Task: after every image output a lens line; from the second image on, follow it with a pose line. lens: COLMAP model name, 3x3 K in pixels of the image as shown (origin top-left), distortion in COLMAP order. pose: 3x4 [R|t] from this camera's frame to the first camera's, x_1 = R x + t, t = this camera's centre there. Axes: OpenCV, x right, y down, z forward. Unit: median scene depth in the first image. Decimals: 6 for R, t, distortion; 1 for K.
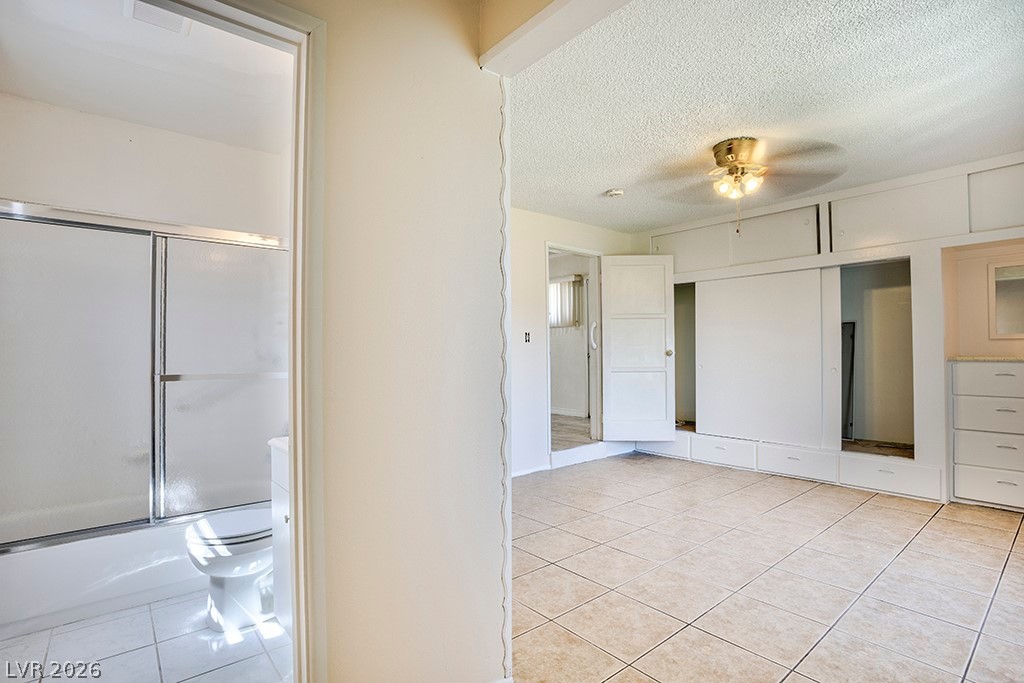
lens RADIAL K [[499.4, 0, 516.9], [0, 499.4, 343.0], [0, 0, 1]] dist [-0.056088, 0.017655]
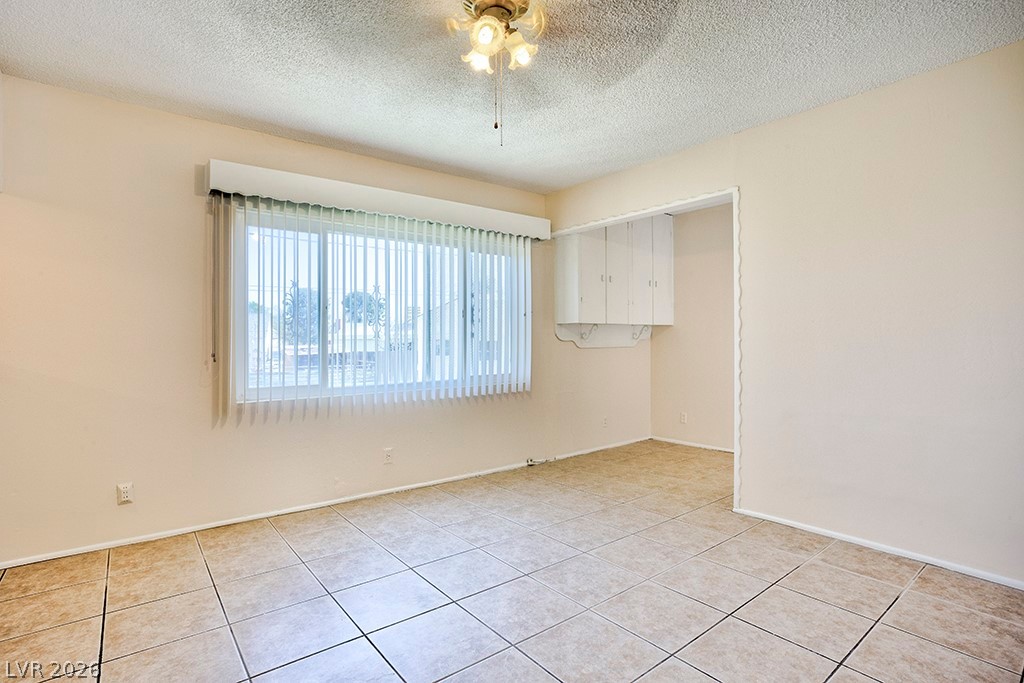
lens RADIAL K [[499.4, 0, 510.1], [0, 499.4, 342.6], [0, 0, 1]] dist [-0.056088, 0.017655]
pose [[-0.999167, 0.010501, 0.039426, 0.439512], [0.009693, 0.999740, -0.020635, 0.034471], [-0.039632, -0.020236, -0.999009, 1.667098]]
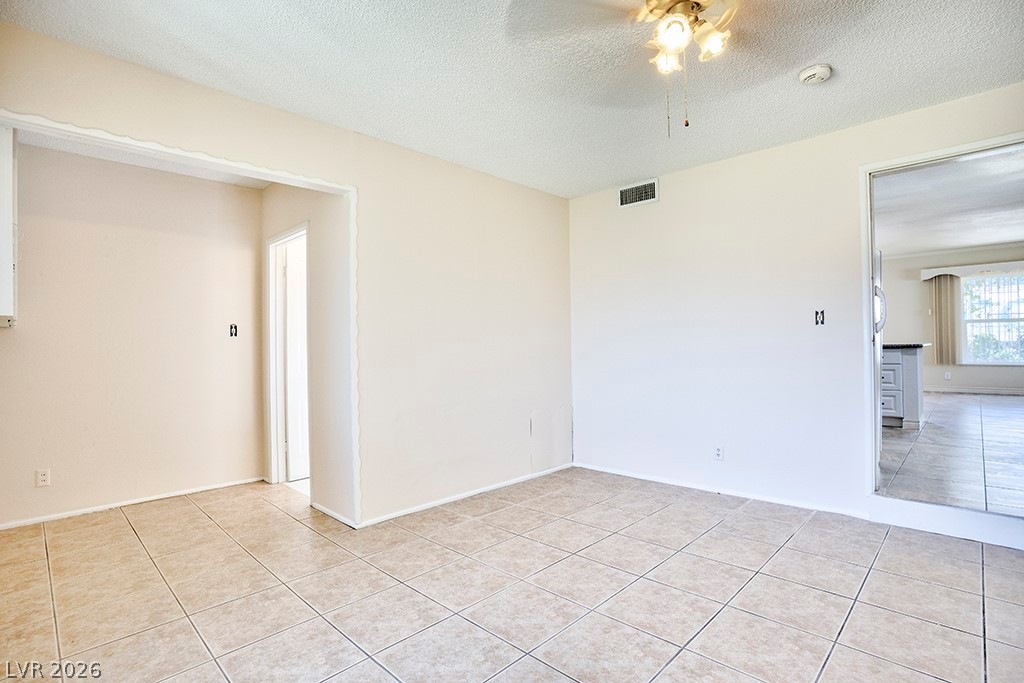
lens RADIAL K [[499.4, 0, 508.5], [0, 499.4, 341.3], [0, 0, 1]] dist [-0.056088, 0.017655]
pose [[0.087869, -0.003561, -0.996126, 1.047012], [0.038161, 0.999272, -0.000206, 0.010434], [0.995401, -0.037995, 0.087941, 0.797311]]
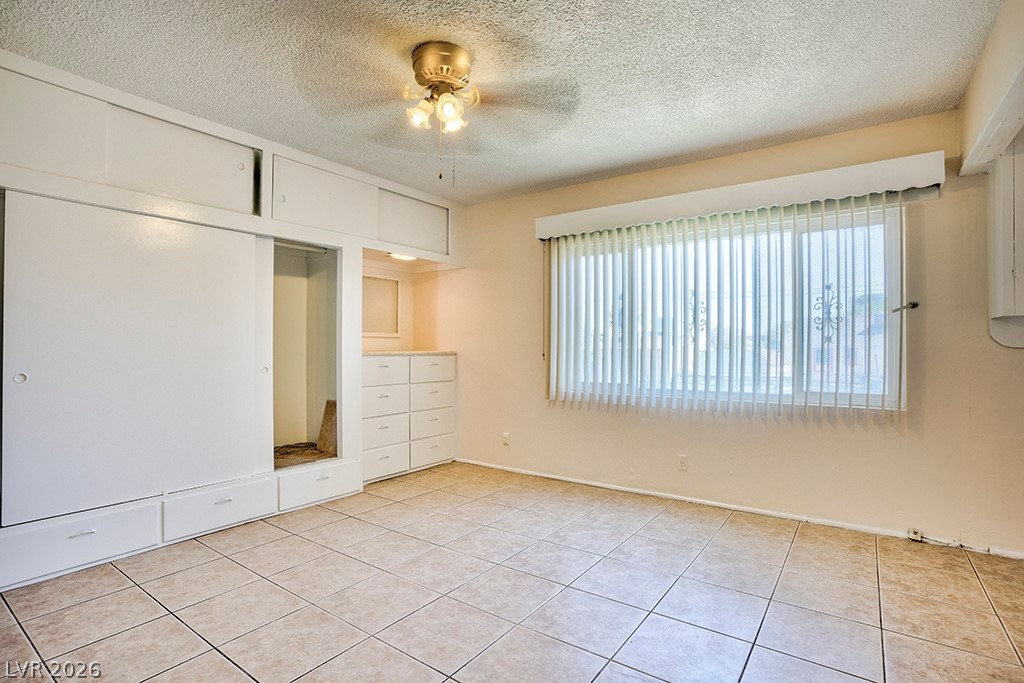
lens RADIAL K [[499.4, 0, 513.3], [0, 499.4, 347.8], [0, 0, 1]] dist [-0.056088, 0.017655]
pose [[-0.246613, 0.003846, 0.969106, -0.287974], [-0.022613, 0.999697, -0.009722, 0.027360], [-0.968850, -0.024312, -0.246452, 1.142680]]
